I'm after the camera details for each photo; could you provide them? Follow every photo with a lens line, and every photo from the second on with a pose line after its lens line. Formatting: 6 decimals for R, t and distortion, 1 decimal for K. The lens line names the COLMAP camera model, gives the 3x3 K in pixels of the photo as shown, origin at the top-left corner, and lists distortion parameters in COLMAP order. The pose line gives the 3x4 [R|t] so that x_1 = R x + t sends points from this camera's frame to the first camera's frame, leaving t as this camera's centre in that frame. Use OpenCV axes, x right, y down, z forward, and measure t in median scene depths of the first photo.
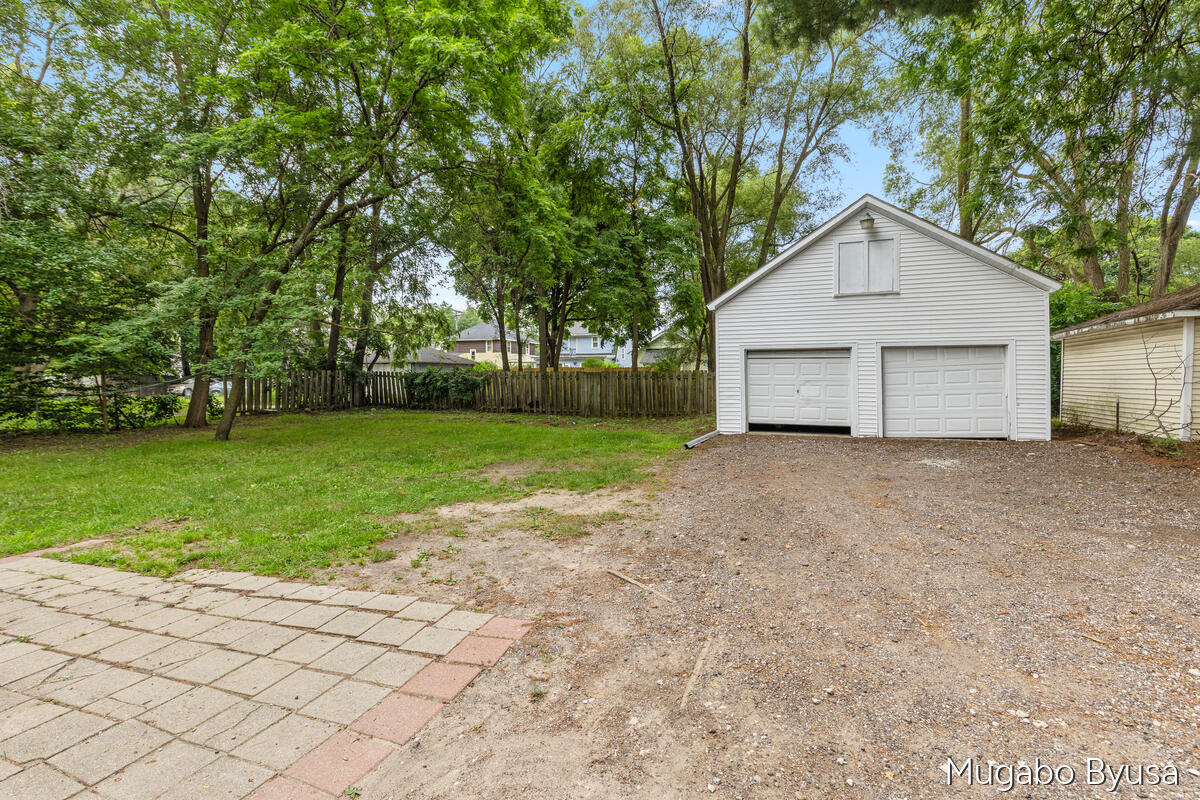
lens RADIAL K [[569.9, 0, 599.6], [0, 569.9, 392.5], [0, 0, 1]] dist [0.002294, -0.000030]
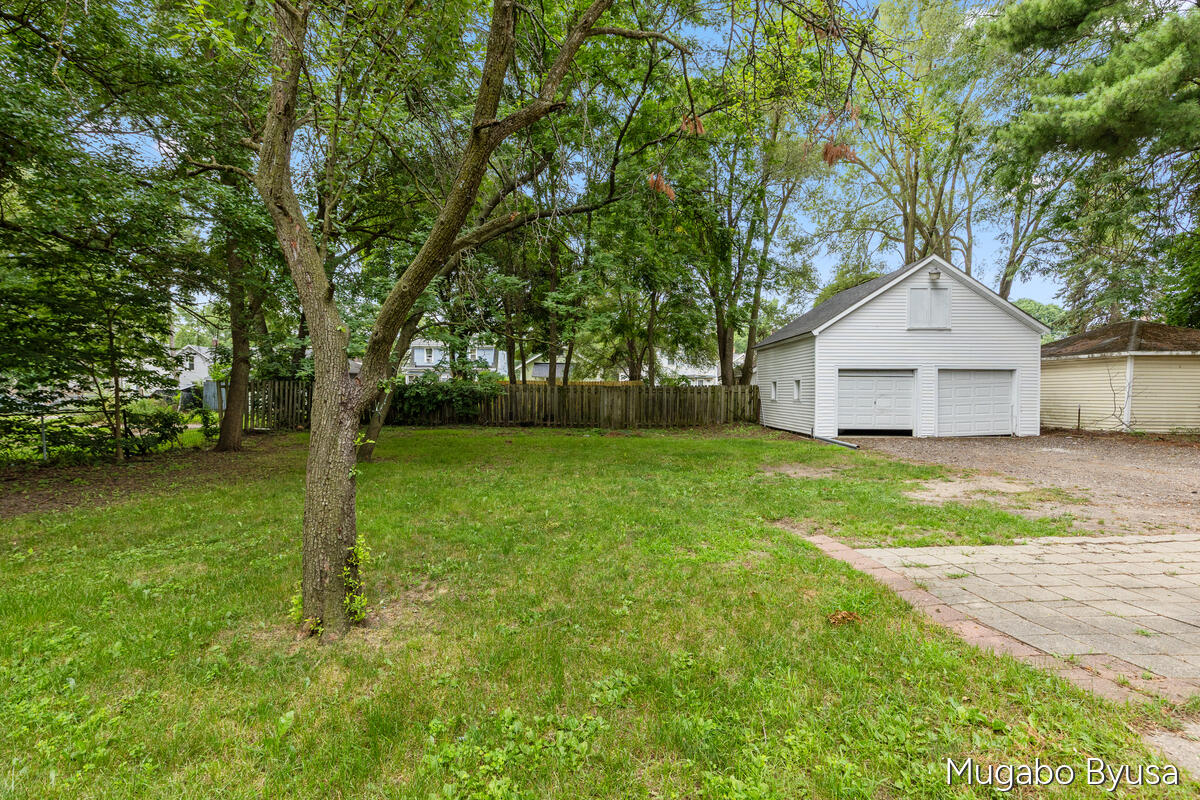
lens RADIAL K [[569.9, 0, 600.5], [0, 569.9, 399.4], [0, 0, 1]] dist [0.002294, -0.000030]
pose [[0.924124, -0.001602, 0.382090, -0.711711], [0.006209, 0.999922, -0.010825, 0.000162], [-0.382043, 0.012376, 0.924062, 0.067024]]
